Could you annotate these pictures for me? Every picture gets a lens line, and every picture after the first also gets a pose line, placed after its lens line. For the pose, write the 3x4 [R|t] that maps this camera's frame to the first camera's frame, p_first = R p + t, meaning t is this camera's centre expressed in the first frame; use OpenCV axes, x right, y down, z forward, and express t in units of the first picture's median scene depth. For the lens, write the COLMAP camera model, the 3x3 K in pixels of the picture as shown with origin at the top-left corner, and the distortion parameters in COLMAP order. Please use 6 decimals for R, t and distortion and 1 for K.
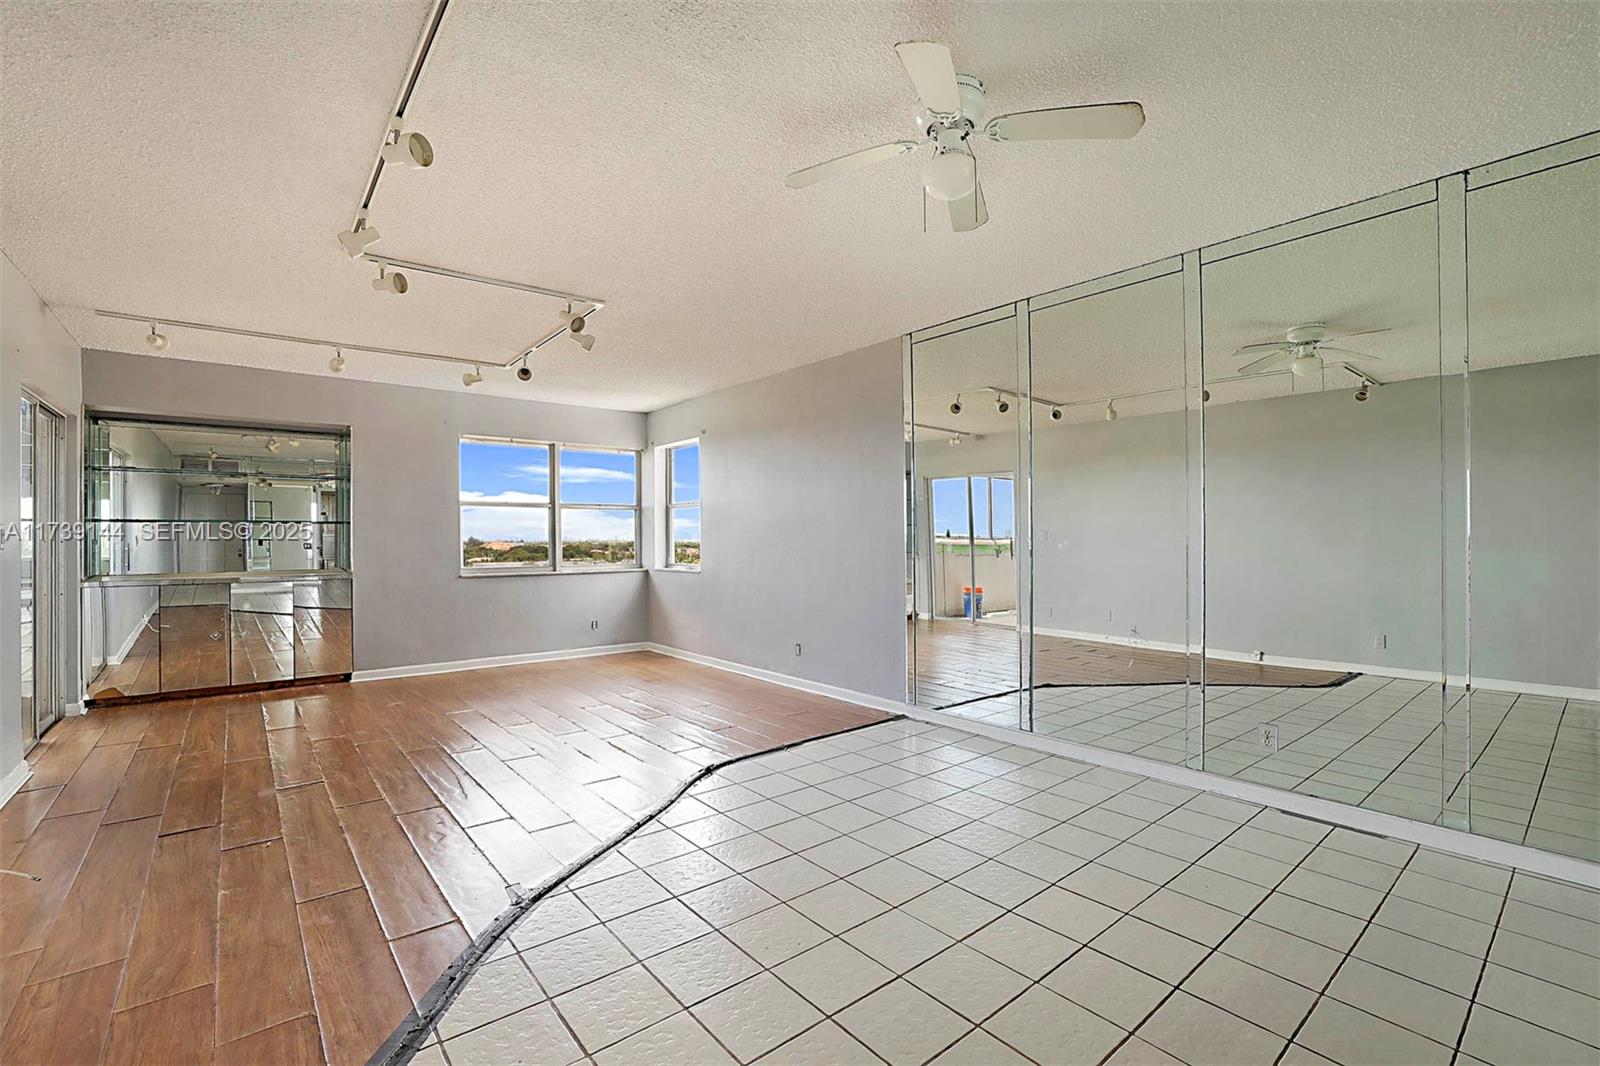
lens RADIAL K [[695.9, 0, 797.5], [0, 695.9, 532.6], [0, 0, 1]] dist [-0.046442, 0.021864]
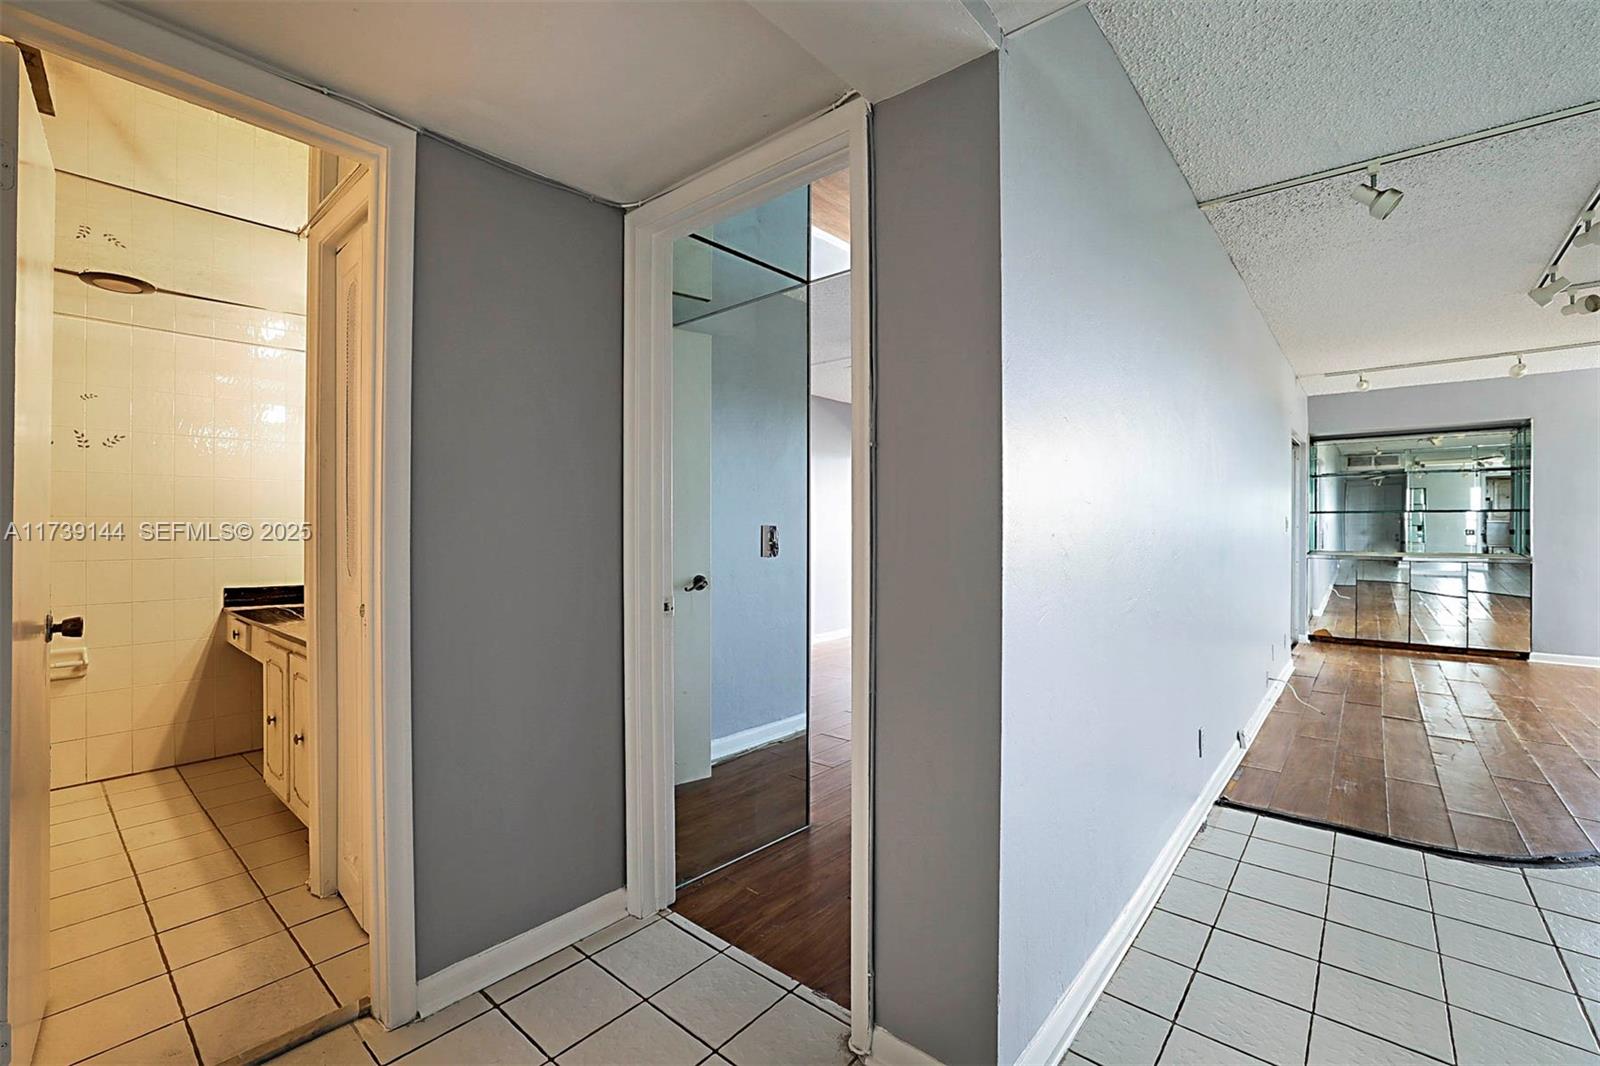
lens RADIAL K [[682.2, 0, 800.0], [0, 682.2, 533.0], [0, 0, 1]] dist [-0.044797, 0.015854]
pose [[0.166271, 0.013294, -0.985991, 0.148528], [0.008766, 0.999850, 0.014959, -0.003586], [0.986041, -0.011130, 0.166129, -0.251457]]
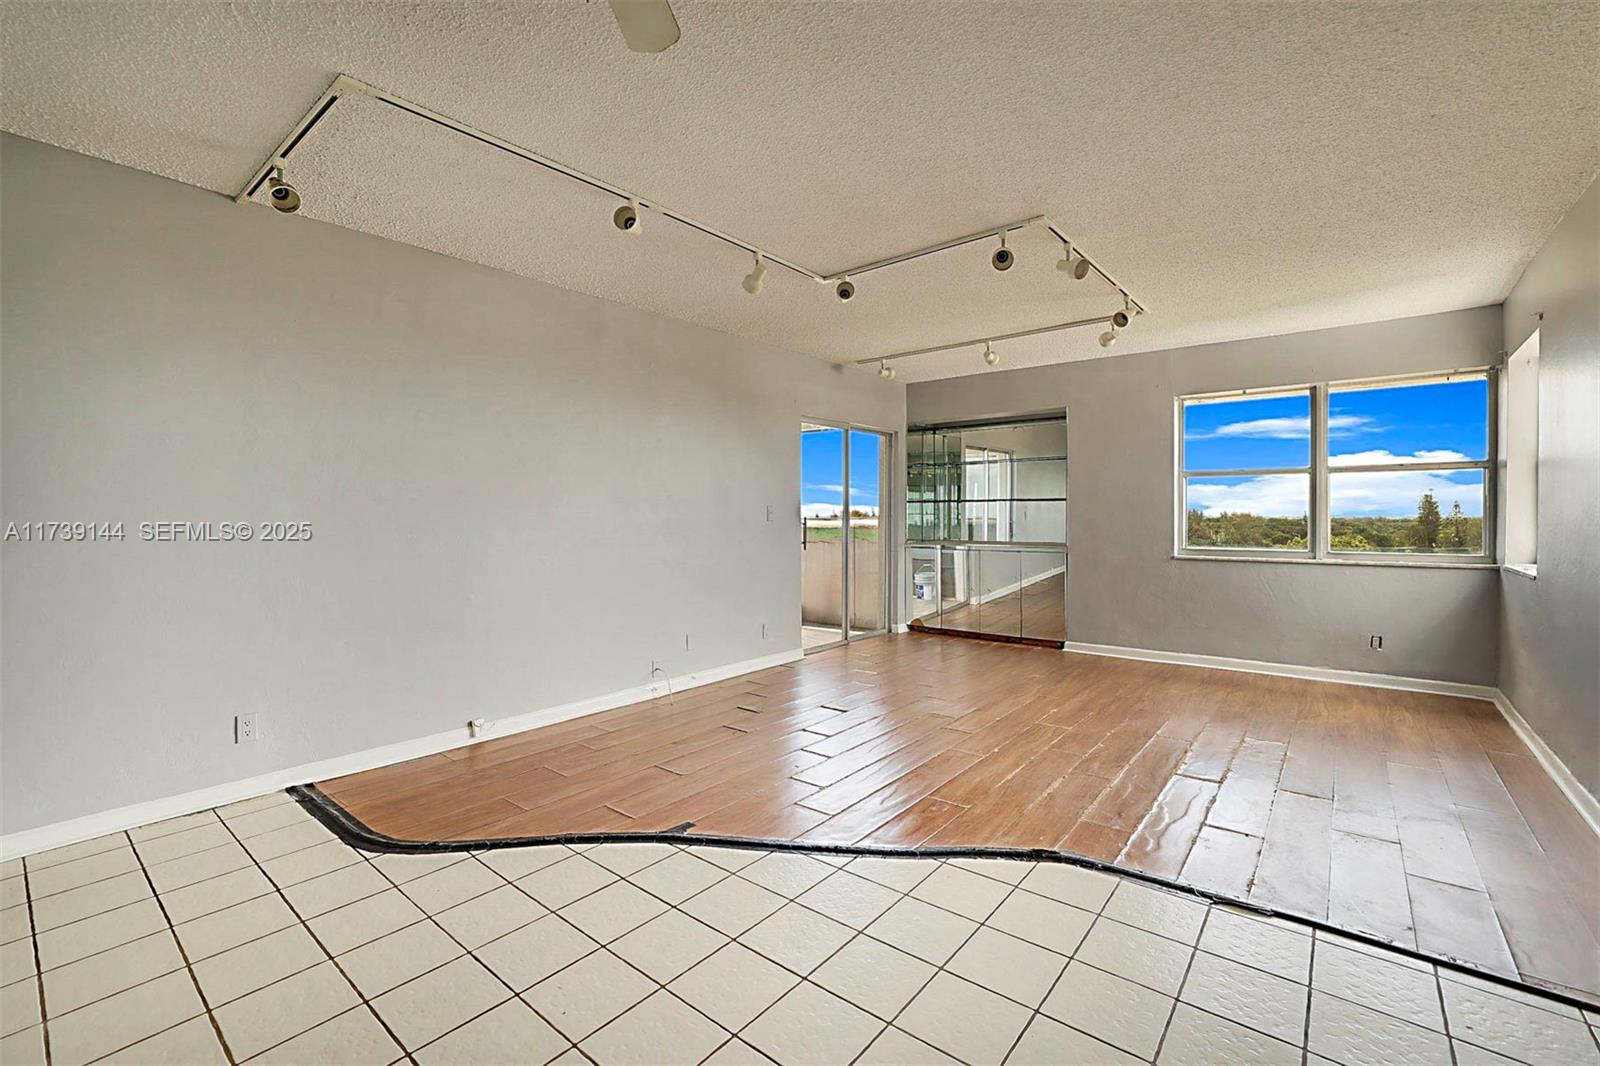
lens RADIAL K [[685.3, 0, 797.8], [0, 685.3, 528.5], [0, 0, 1]] dist [-0.042869, 0.016610]
pose [[0.196819, 0.021330, -0.980208, 0.267845], [0.007996, 0.999695, 0.023359, 0.002567], [0.980407, -0.012435, 0.196588, 0.362943]]
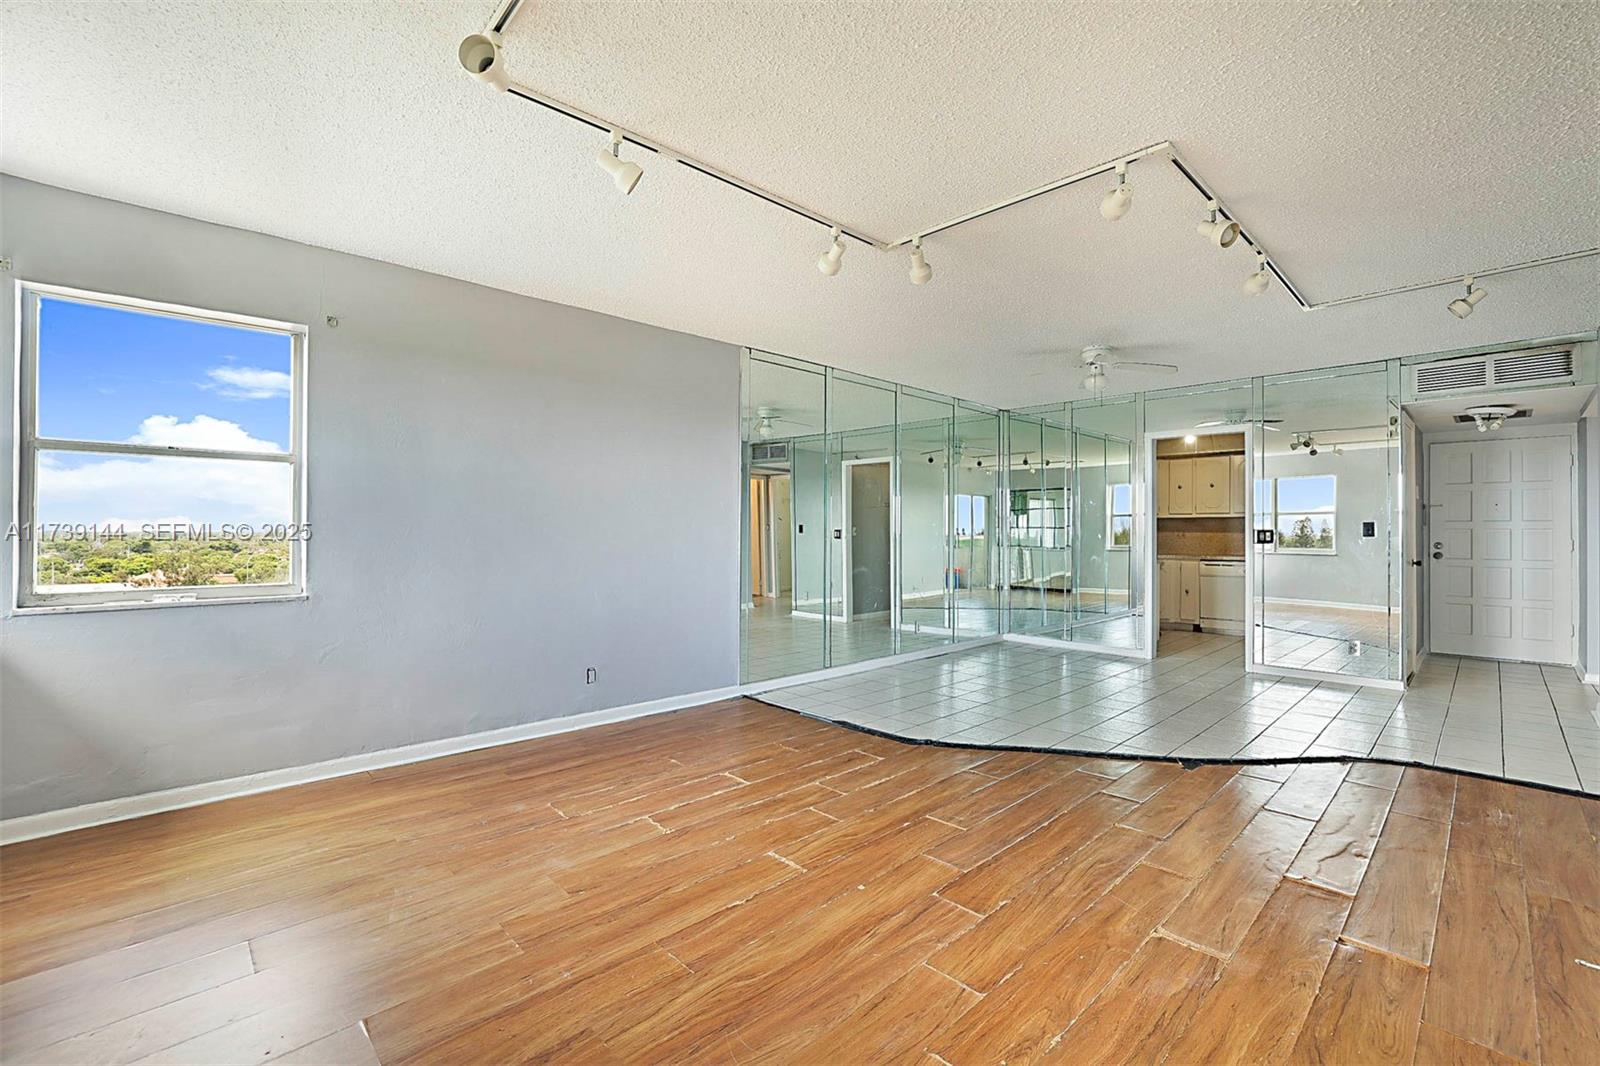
lens RADIAL K [[685.3, 0, 797.8], [0, 685.3, 528.5], [0, 0, 1]] dist [-0.042869, 0.016610]
pose [[-0.071638, 0.013151, 0.997344, -0.684570], [-0.014693, 0.999791, -0.014238, 0.011817], [-0.997322, -0.015674, -0.071429, 0.735621]]
